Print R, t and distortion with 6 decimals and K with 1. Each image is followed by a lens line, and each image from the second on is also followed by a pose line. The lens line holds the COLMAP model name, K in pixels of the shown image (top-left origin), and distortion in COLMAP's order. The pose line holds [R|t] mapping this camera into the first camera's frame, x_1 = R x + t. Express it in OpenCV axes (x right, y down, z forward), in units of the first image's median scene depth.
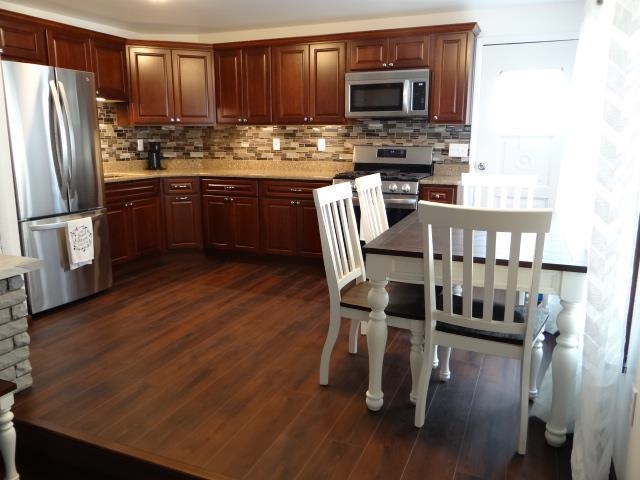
lens RADIAL K [[505.2, 0, 315.7], [0, 505.2, 238.8], [0, 0, 1]] dist [-0.004715, -0.007212]
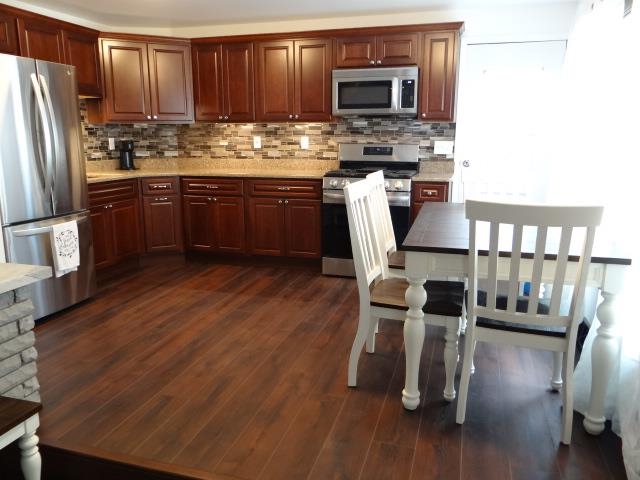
lens RADIAL K [[505.2, 0, 314.5], [0, 505.2, 239.7], [0, 0, 1]] dist [-0.004715, -0.007212]
pose [[0.994044, -0.023583, 0.106397, -0.093747], [0.023183, 0.999719, 0.004990, -0.001479], [-0.106485, -0.002493, 0.994311, 0.019700]]
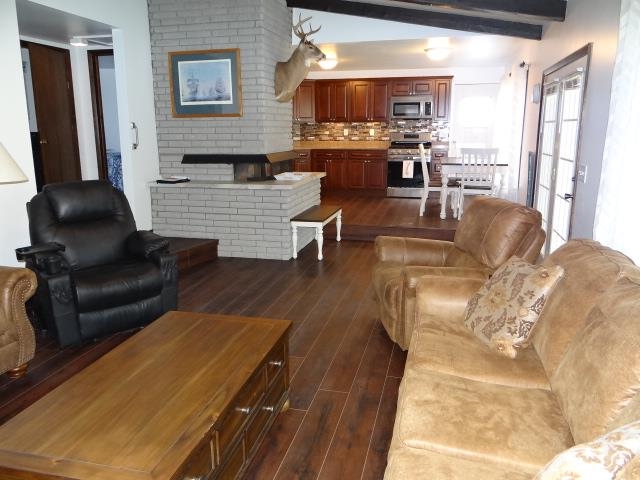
lens RADIAL K [[505.2, 0, 318.6], [0, 505.2, 240.8], [0, 0, 1]] dist [-0.004715, -0.007212]
pose [[0.986047, -0.040435, 0.161483, -0.611276], [0.037269, 0.999050, 0.022589, 0.205832], [-0.162243, -0.016256, 0.986617, -1.023841]]
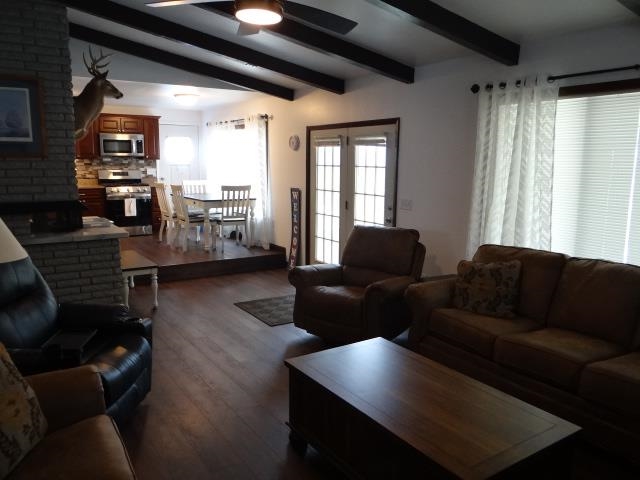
lens RADIAL K [[505.2, 0, 316.9], [0, 505.2, 238.7], [0, 0, 1]] dist [-0.004715, -0.007212]
pose [[0.549709, -0.123834, 0.826127, -1.195245], [0.156461, 0.986713, 0.043796, 0.124923], [-0.820573, 0.105181, 0.561780, -0.773373]]
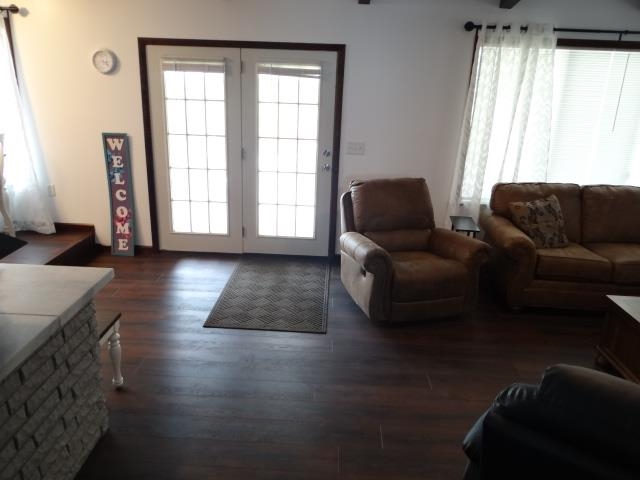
lens RADIAL K [[505.2, 0, 321.4], [0, 505.2, 239.6], [0, 0, 1]] dist [-0.004715, -0.007212]
pose [[-0.363127, -0.296344, 0.883357, -1.041654], [0.149843, 0.917158, 0.369281, -0.099260], [-0.919612, 0.266460, -0.288640, 0.151463]]
